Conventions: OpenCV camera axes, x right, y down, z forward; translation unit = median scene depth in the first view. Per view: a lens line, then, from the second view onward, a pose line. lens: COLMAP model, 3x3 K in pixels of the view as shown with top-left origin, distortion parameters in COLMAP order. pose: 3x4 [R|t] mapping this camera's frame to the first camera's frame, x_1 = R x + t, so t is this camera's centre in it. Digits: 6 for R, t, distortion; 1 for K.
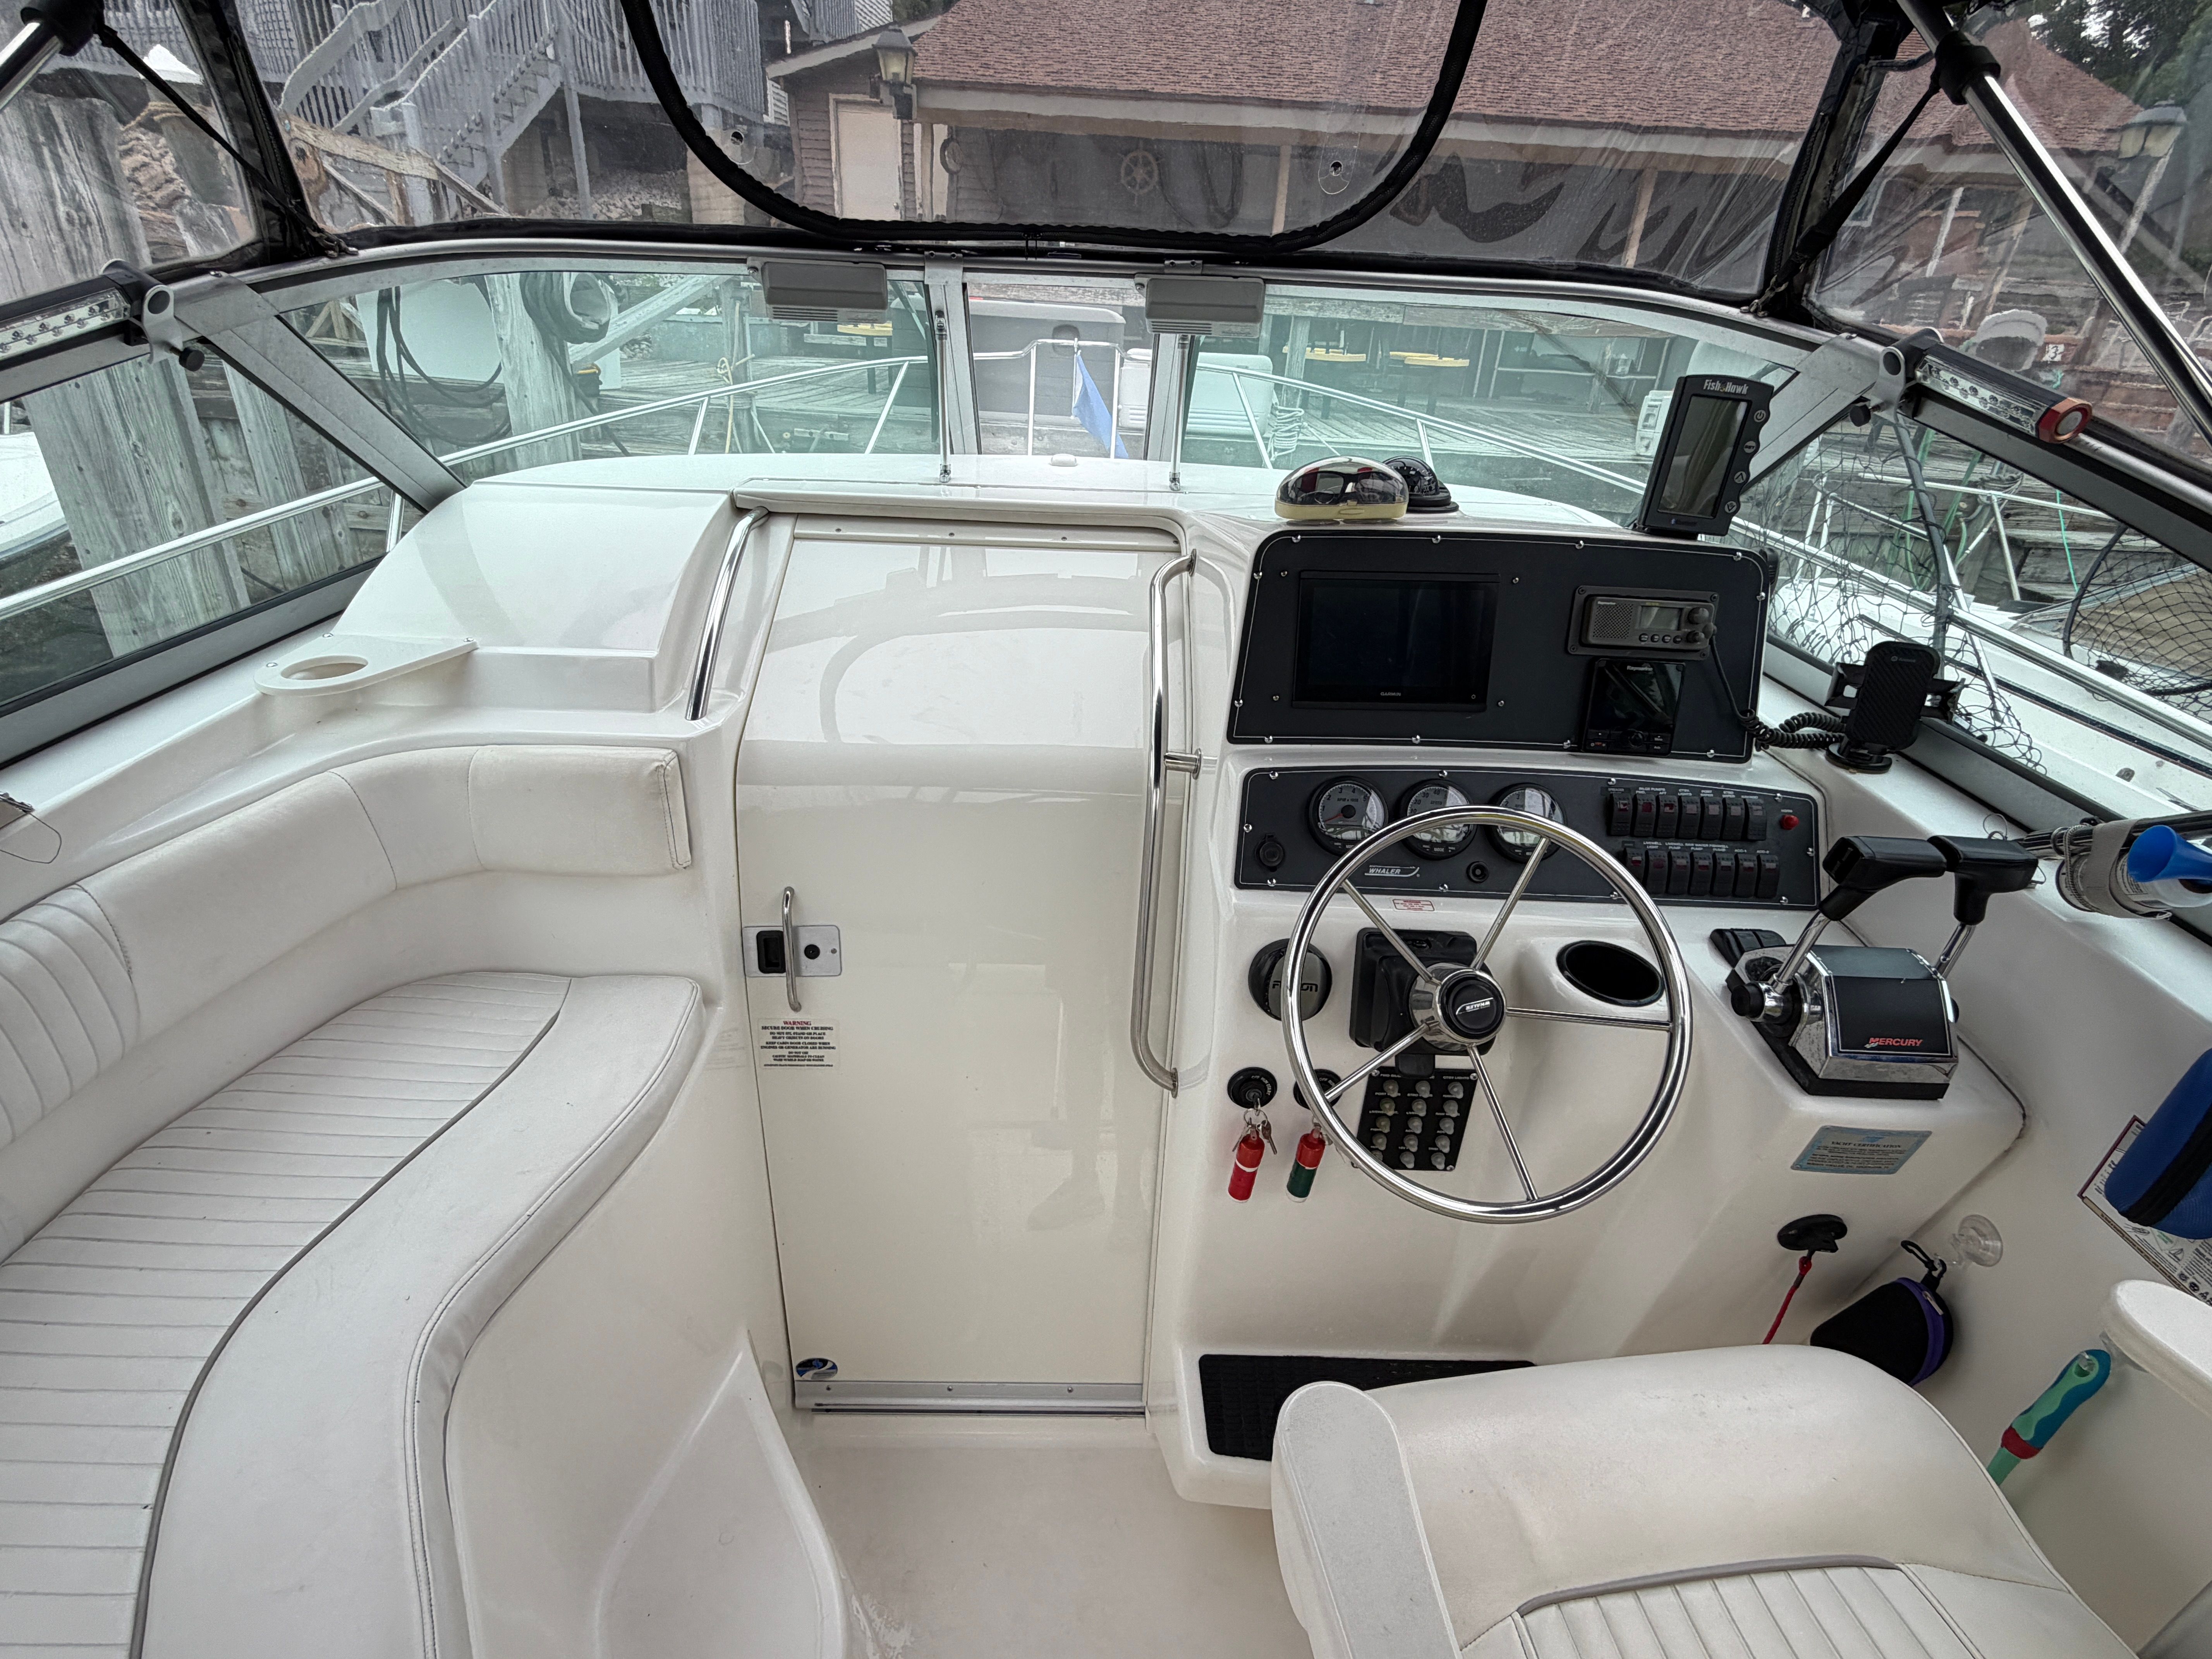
lens RADIAL K [[1067.7, 0, 1106.0], [0, 1067.7, 829.5], [0, 0, 1]] dist [0.002320, 0.001414]
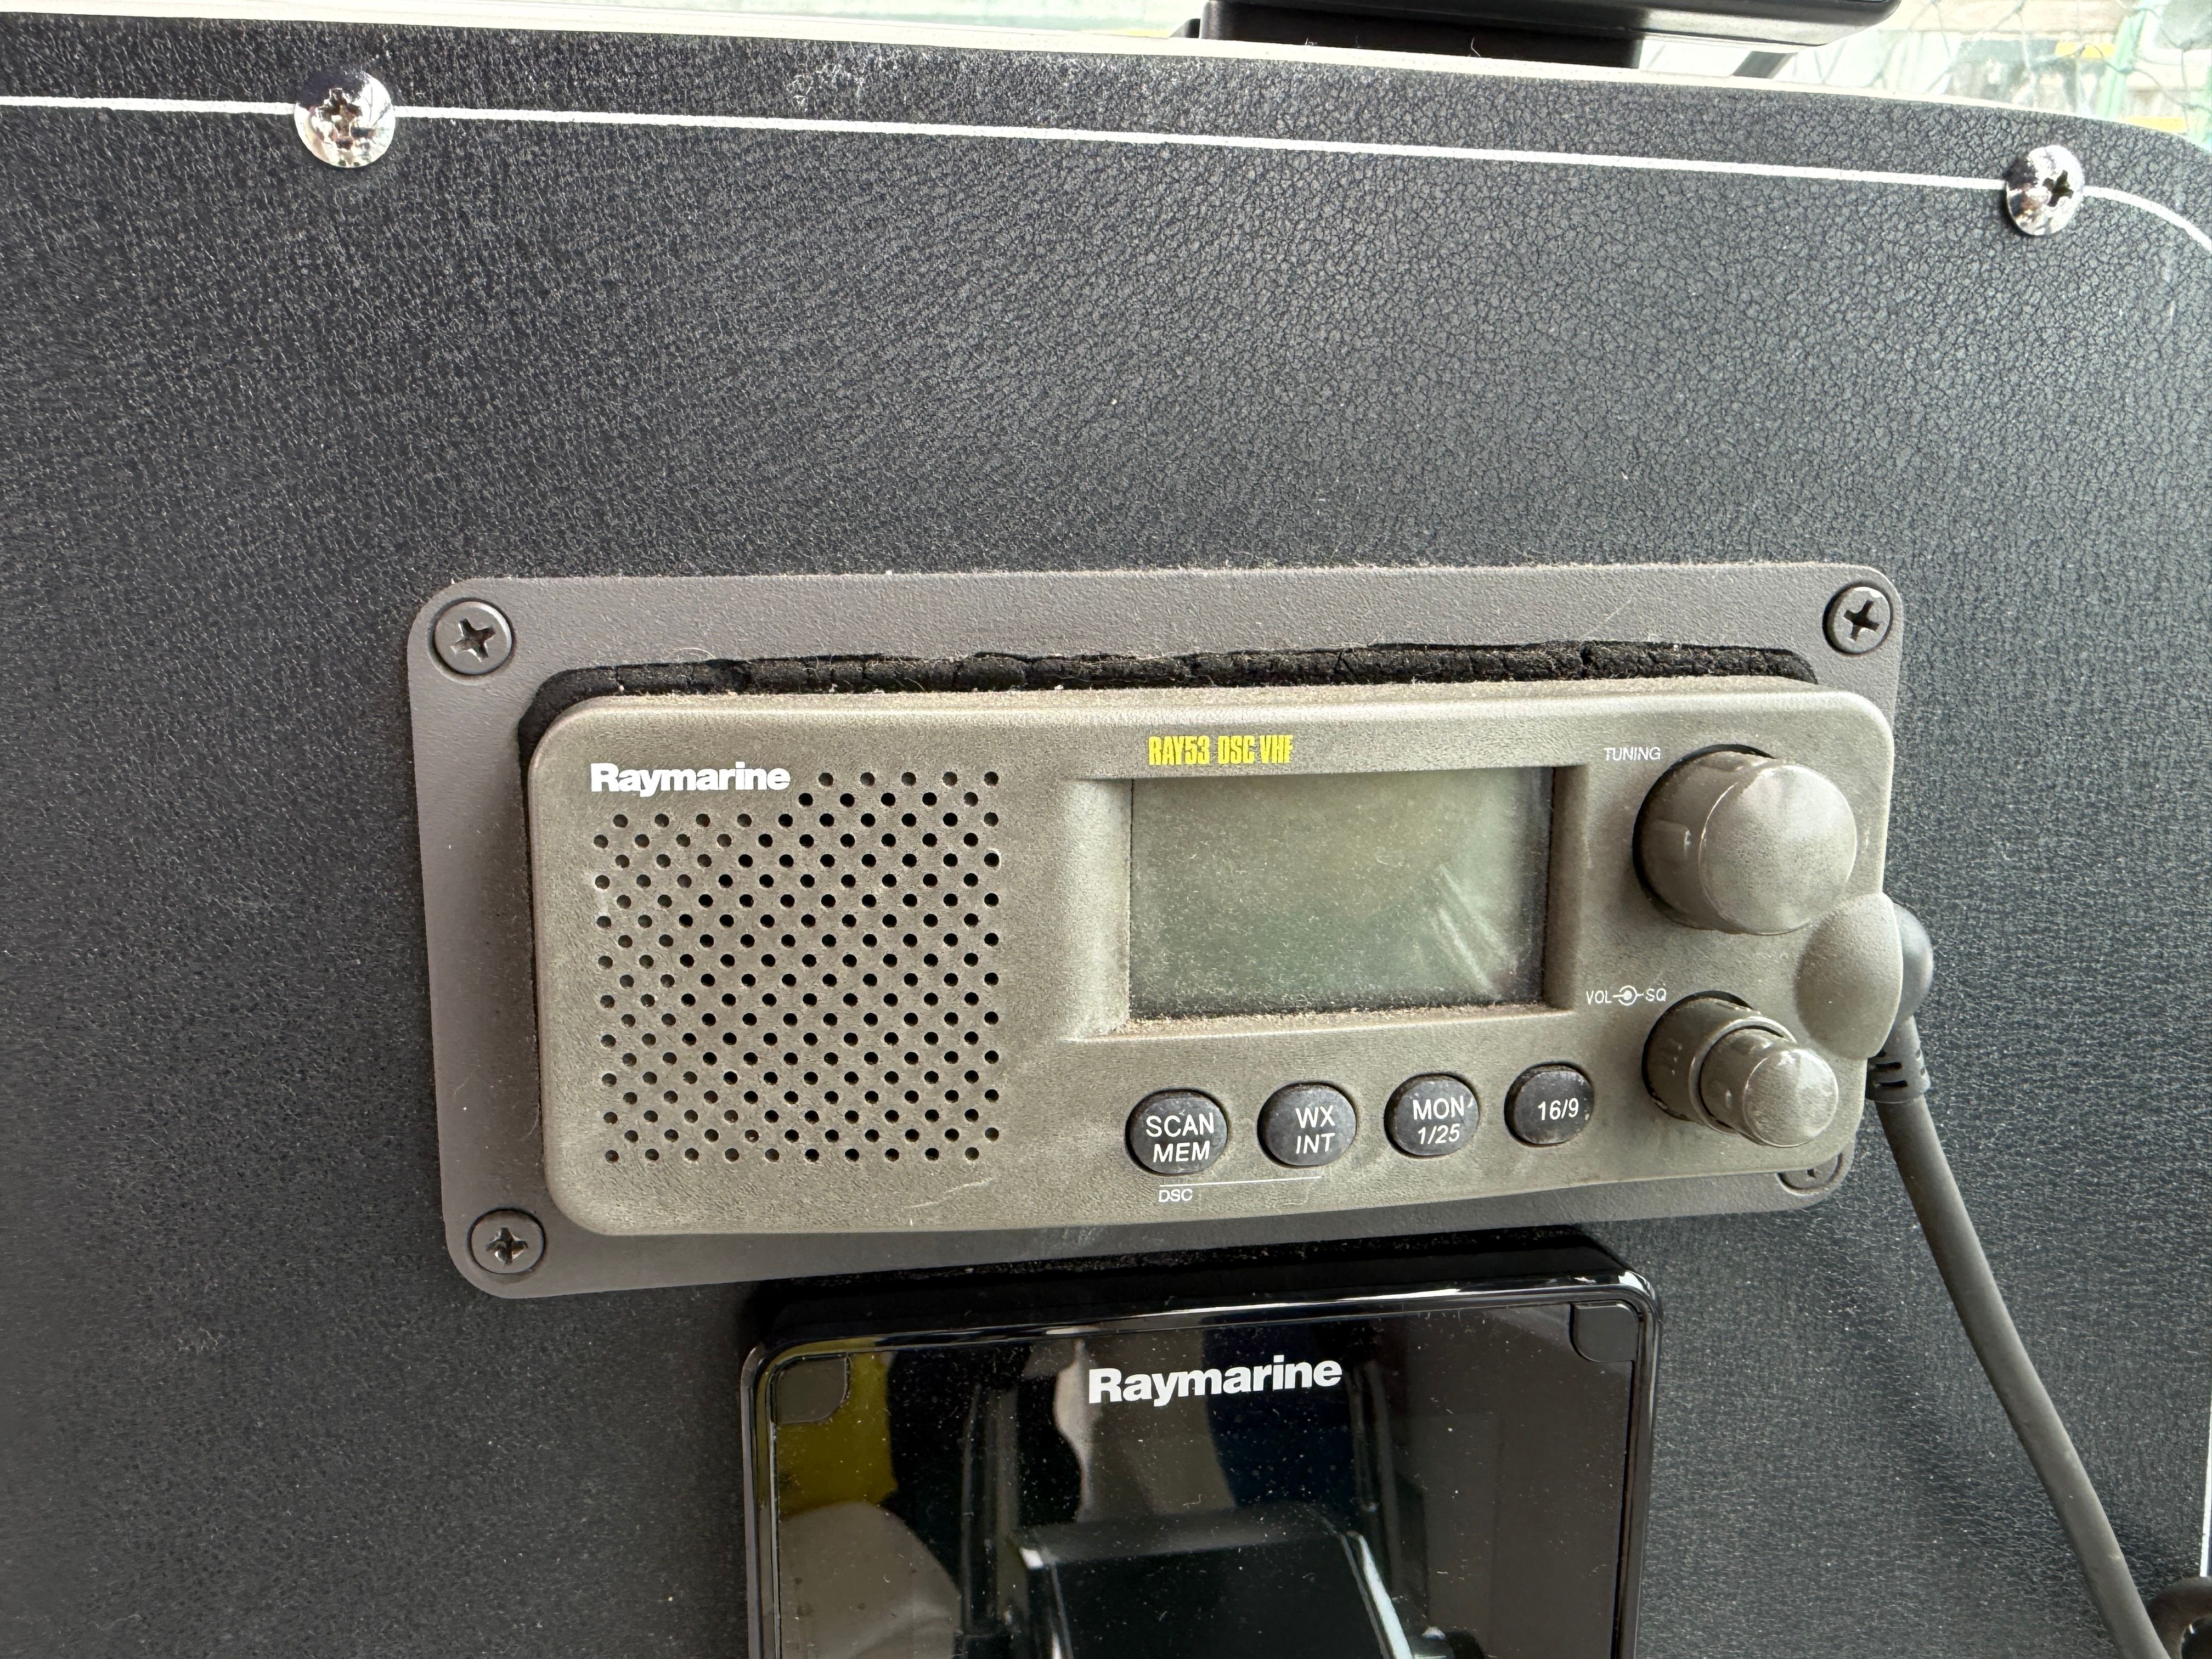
lens RADIAL K [[1594.8, 0, 1114.0], [0, 1594.8, 821.6], [0, 0, 1]] dist [0.036057, -0.071436]
pose [[0.988717, -0.079785, 0.126782, 0.439994], [0.082502, 0.996457, -0.016312, -0.185028], [-0.125032, 0.026587, 0.991796, 0.790332]]
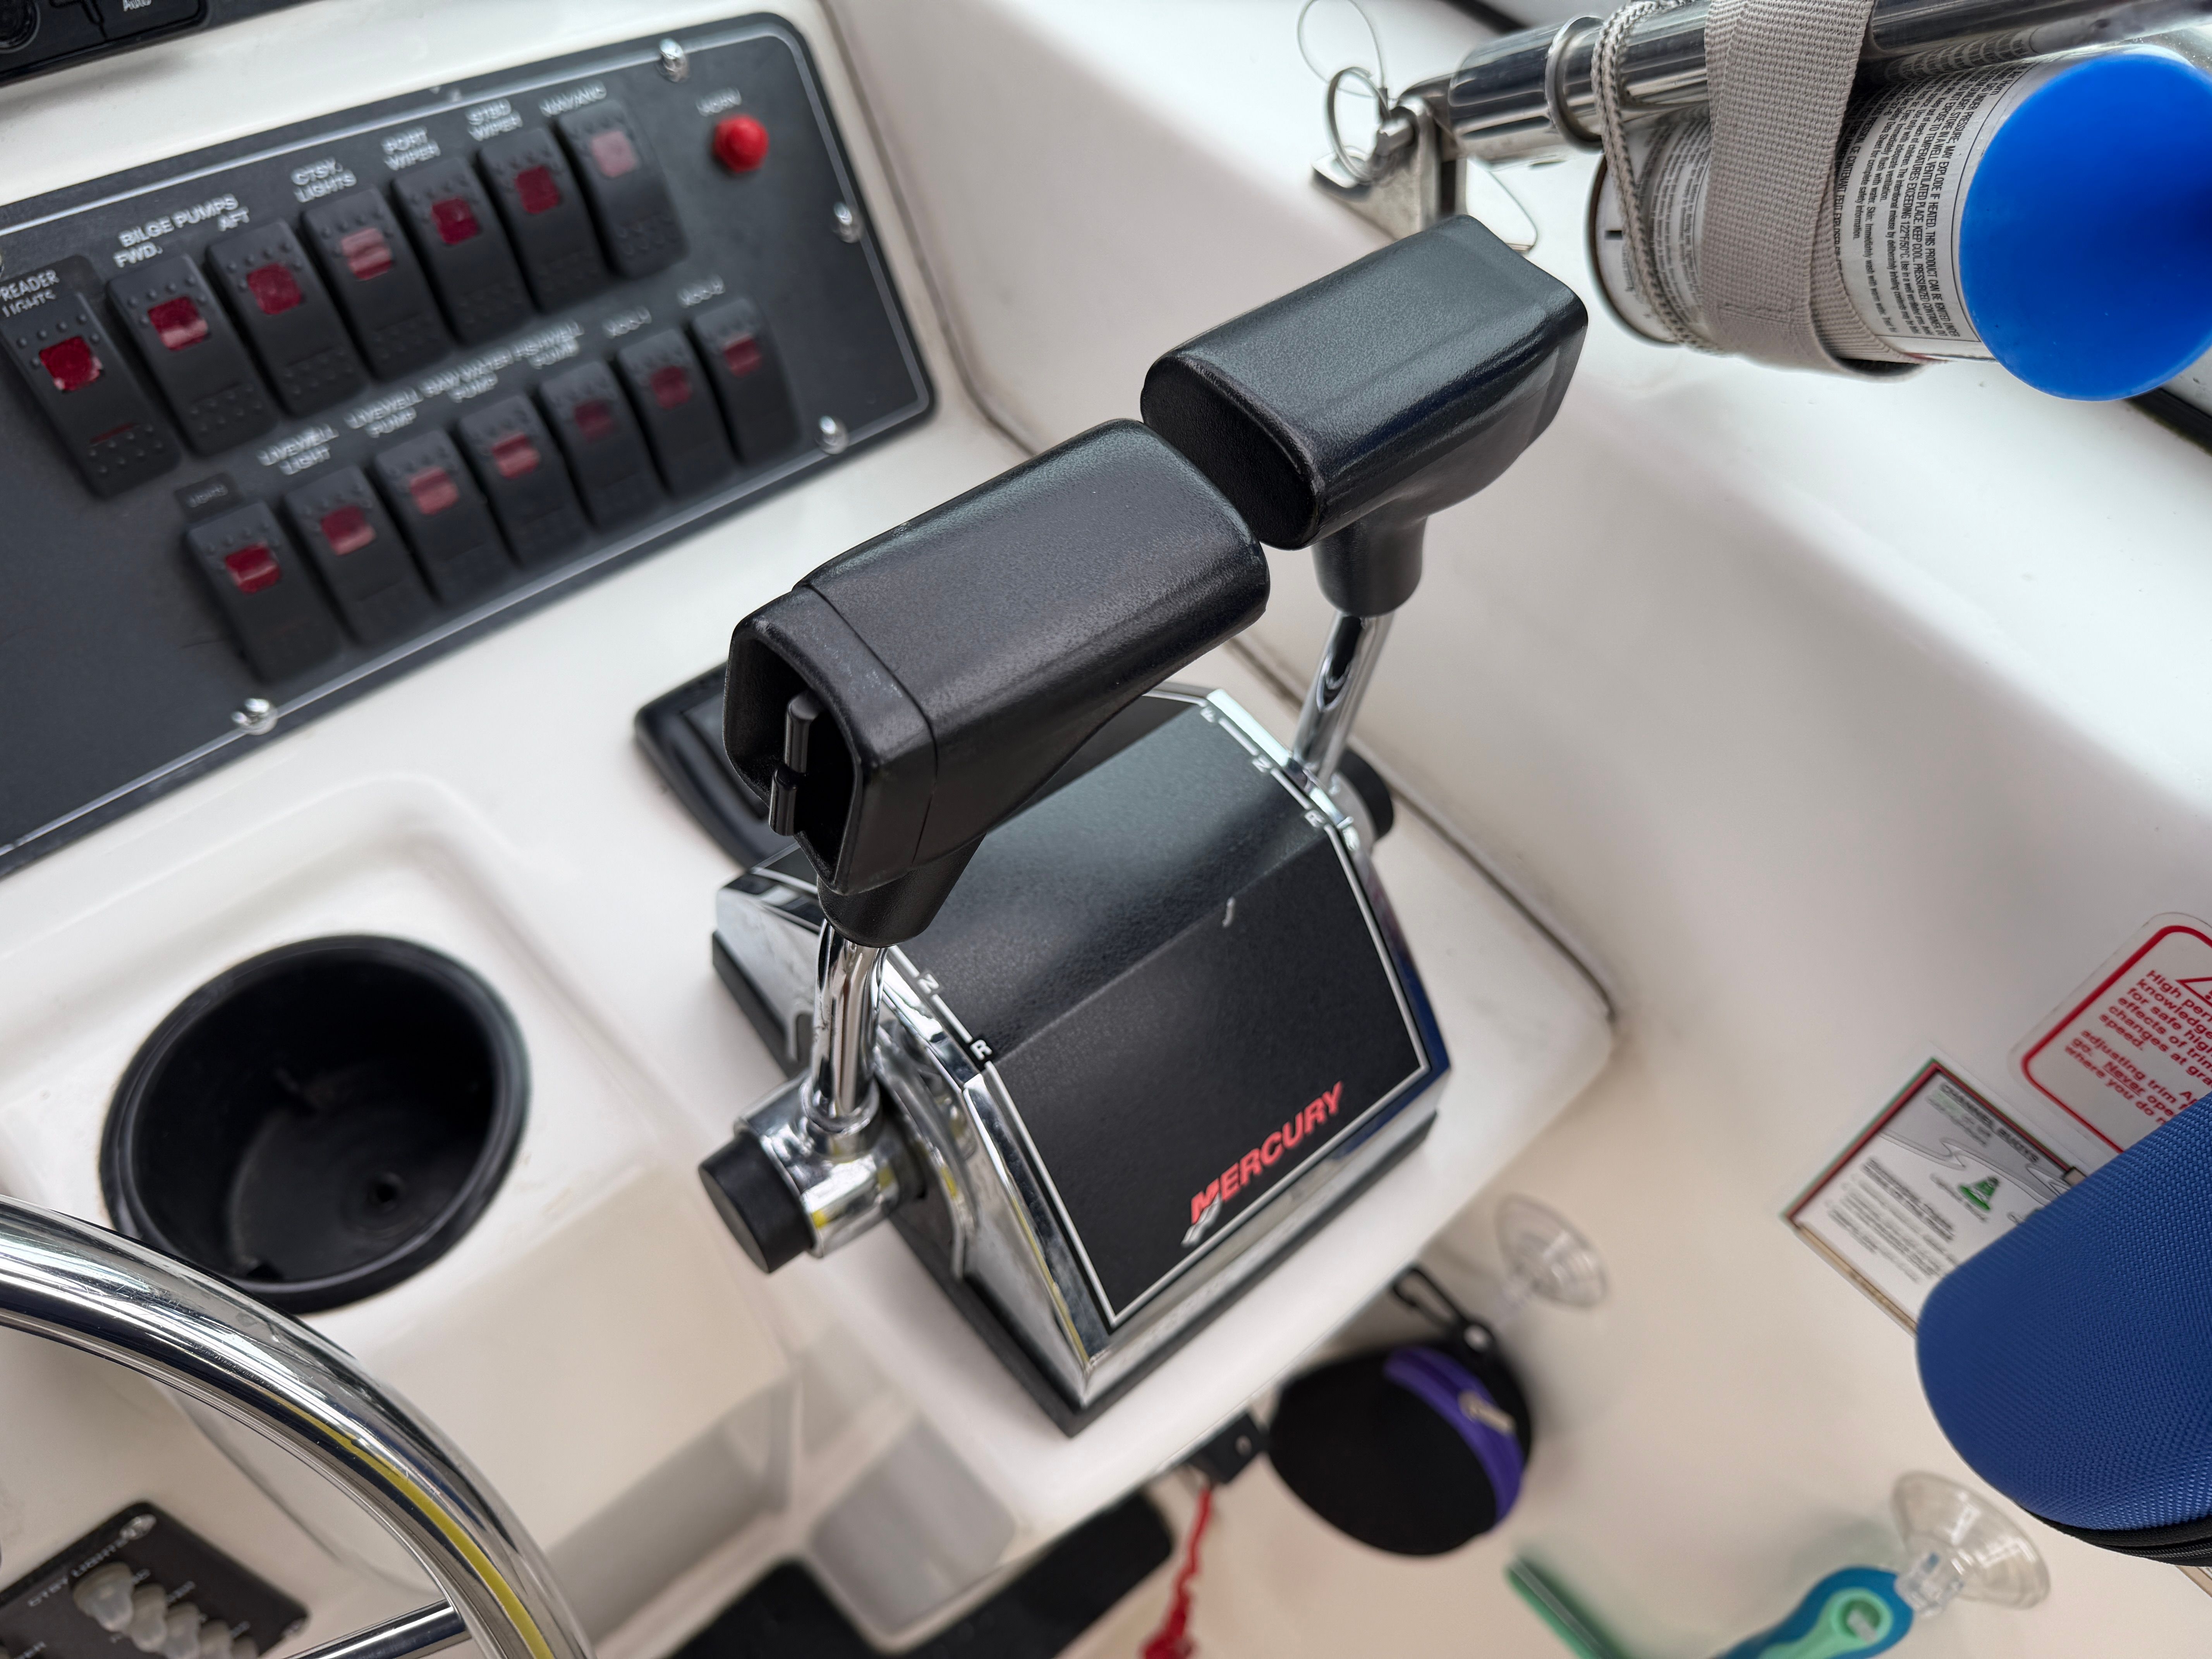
lens RADIAL K [[1594.8, 0, 1114.0], [0, 1594.8, 821.6], [0, 0, 1]] dist [0.036057, -0.071436]
pose [[0.768205, -0.526936, 0.363593, 0.433833], [0.288251, 0.791797, 0.538488, -0.056740], [-0.571641, -0.308863, 0.760152, 0.534997]]
